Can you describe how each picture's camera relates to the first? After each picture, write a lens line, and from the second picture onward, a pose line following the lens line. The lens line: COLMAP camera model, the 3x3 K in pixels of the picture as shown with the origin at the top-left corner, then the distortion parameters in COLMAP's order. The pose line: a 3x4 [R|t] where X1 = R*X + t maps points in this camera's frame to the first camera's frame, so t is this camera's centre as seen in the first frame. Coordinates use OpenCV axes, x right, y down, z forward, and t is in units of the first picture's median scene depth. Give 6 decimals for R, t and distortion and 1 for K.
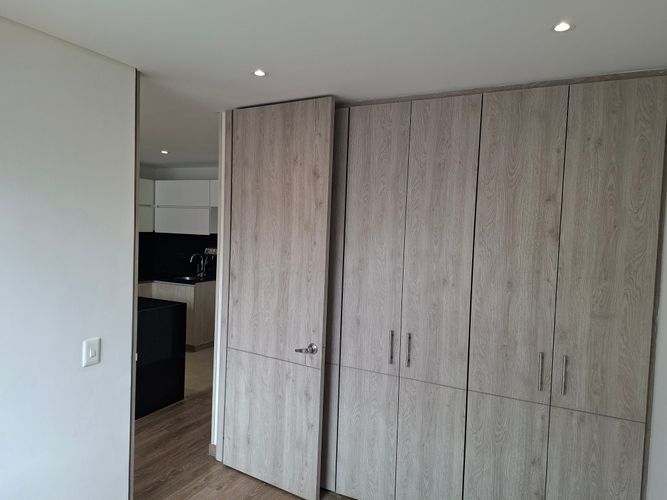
lens RADIAL K [[456.4, 0, 337.1], [0, 456.4, 251.8], [0, 0, 1]] dist [0.101408, -0.100765]
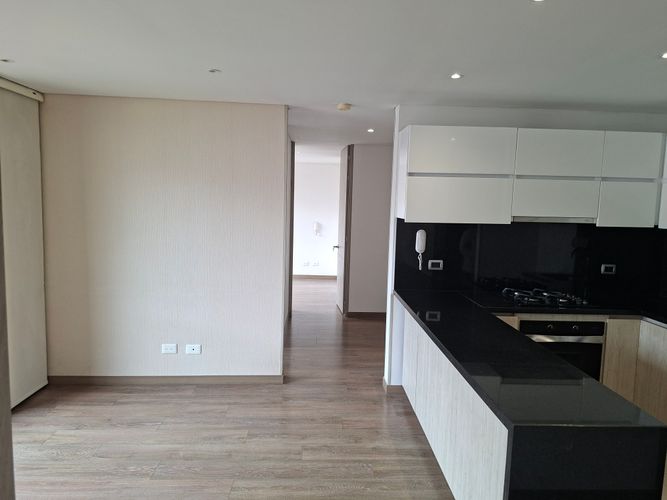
lens RADIAL K [[456.4, 0, 337.1], [0, 456.4, 251.8], [0, 0, 1]] dist [0.101408, -0.100765]
pose [[0.483454, 0.067672, -0.872750, -0.094169], [-0.058997, 0.997259, 0.044646, -0.017044], [0.873380, 0.029905, 0.486121, 0.404544]]
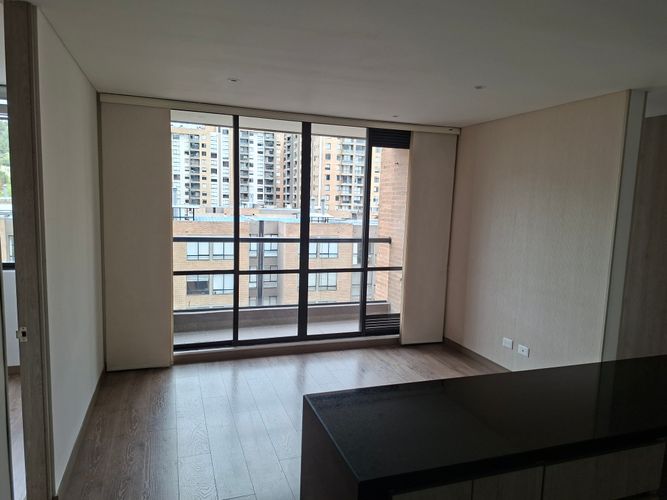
lens RADIAL K [[456.4, 0, 337.1], [0, 456.4, 251.8], [0, 0, 1]] dist [0.101408, -0.100765]
pose [[-0.694423, 0.021155, -0.719256, -0.084382], [-0.098374, 0.987391, 0.124019, -0.034311], [0.712811, 0.156878, -0.683586, 0.733156]]
